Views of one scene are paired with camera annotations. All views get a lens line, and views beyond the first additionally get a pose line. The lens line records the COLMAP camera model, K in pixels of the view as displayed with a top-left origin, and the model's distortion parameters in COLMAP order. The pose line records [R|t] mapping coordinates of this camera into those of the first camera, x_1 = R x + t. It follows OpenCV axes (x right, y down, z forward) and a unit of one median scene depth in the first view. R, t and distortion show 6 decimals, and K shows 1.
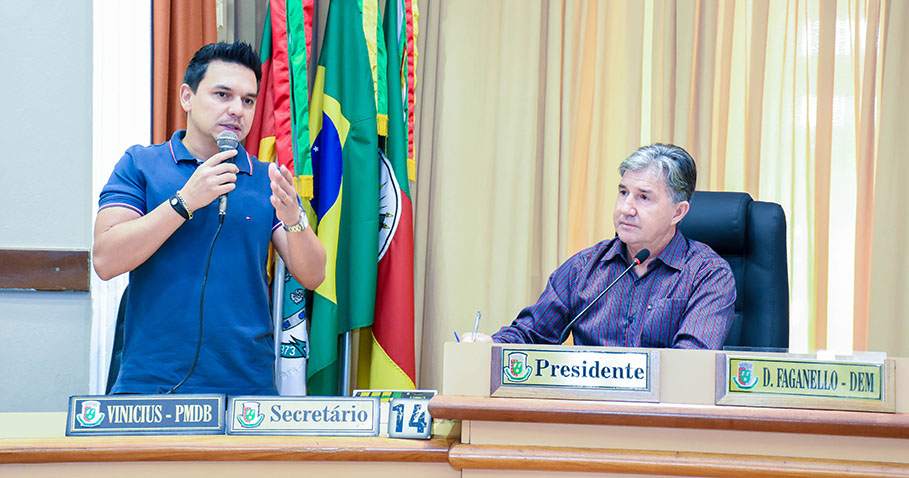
lens RADIAL K [[2046.7, 0, 450.4], [0, 2046.7, 210.5], [0, 0, 1]] dist [0.456679, 0.000000]
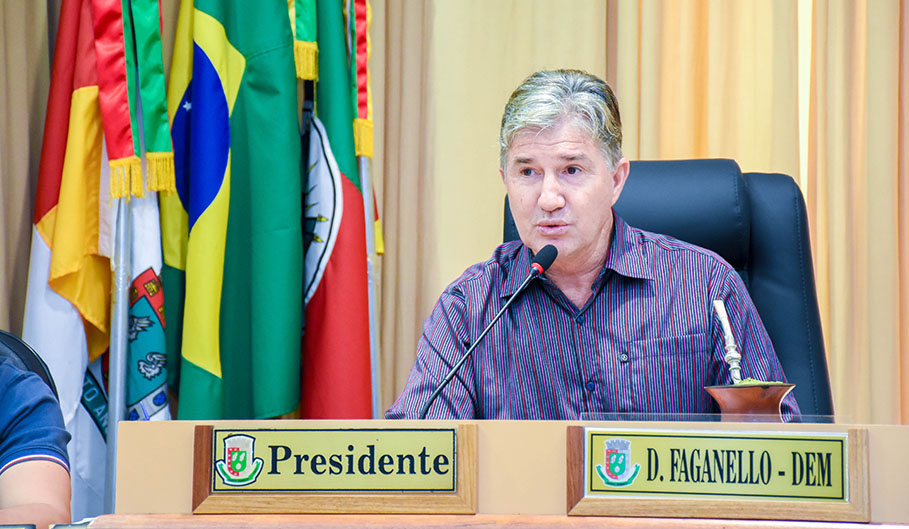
lens RADIAL K [[3791.4, 0, 457.8], [0, 3791.4, 258.9], [0, 0, 1]] dist [1.438107, 0.000000]
pose [[0.986810, -0.029612, -0.159152, 0.231963], [0.030152, 0.999545, 0.000982, 0.017795], [0.159050, -0.005768, 0.987254, -0.046237]]
